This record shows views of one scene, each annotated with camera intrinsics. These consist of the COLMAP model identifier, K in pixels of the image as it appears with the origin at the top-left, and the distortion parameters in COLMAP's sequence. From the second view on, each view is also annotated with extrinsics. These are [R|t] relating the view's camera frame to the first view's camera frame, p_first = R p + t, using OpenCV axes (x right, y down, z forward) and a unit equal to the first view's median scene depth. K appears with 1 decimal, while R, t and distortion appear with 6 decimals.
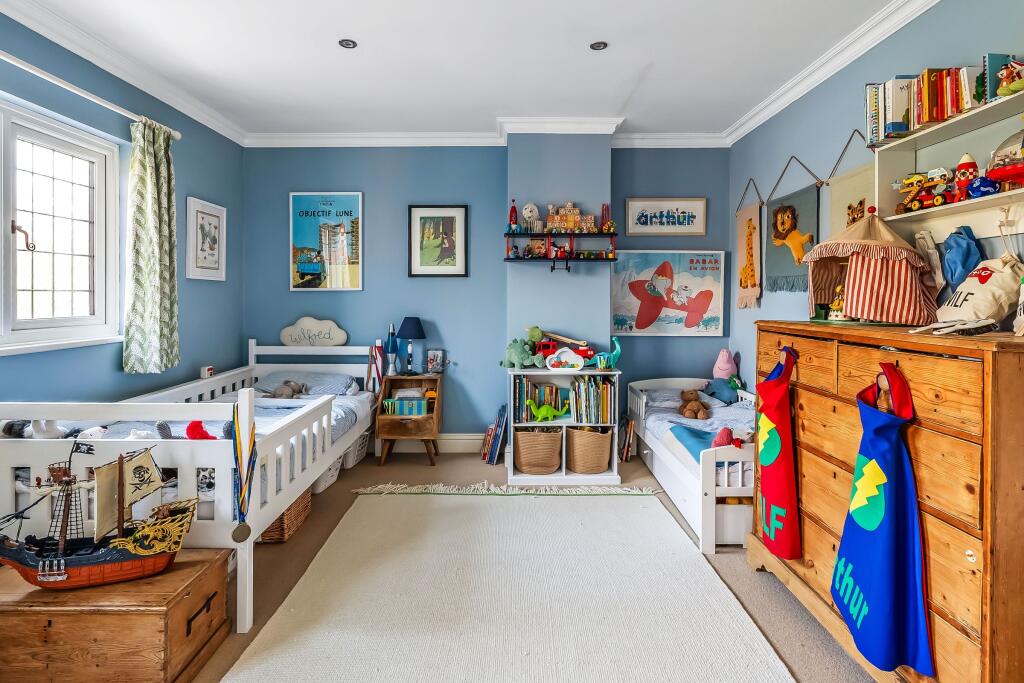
lens RADIAL K [[523.8, 0, 510.4], [0, 523.8, 299.5], [0, 0, 1]] dist [-0.002500, -0.000114]
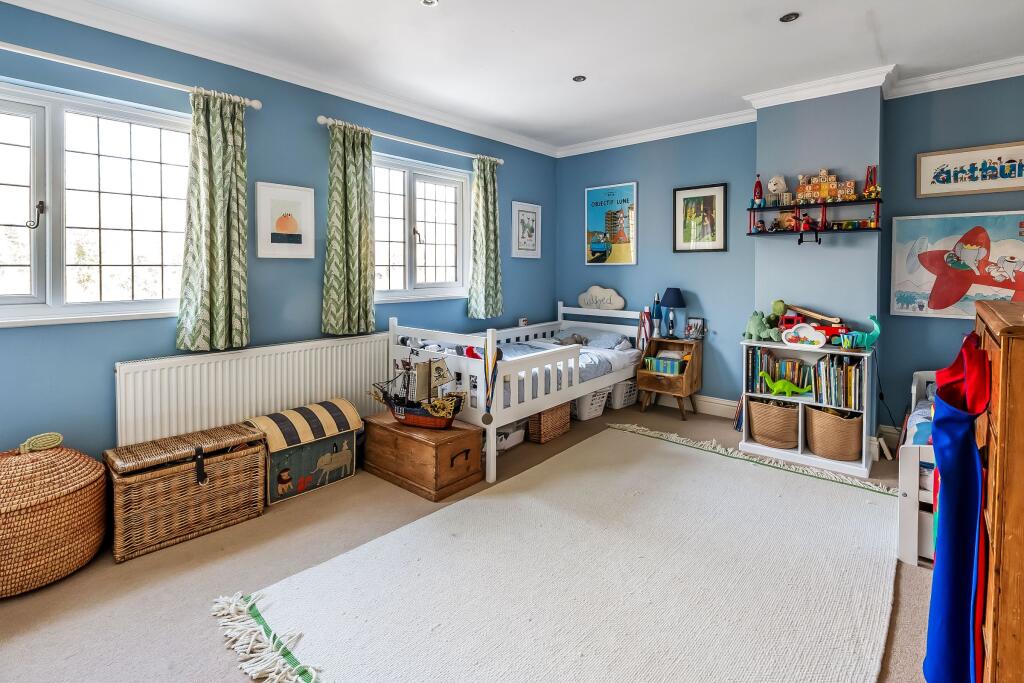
lens RADIAL K [[501.8, 0, 513.0], [0, 501.8, 280.6], [0, 0, 1]] dist [0.000741, 0.000143]
pose [[0.747626, 0.015403, -0.663941, 0.301787], [-0.003274, 0.999804, 0.019509, -0.002577], [0.664112, -0.012412, 0.747530, -0.046220]]
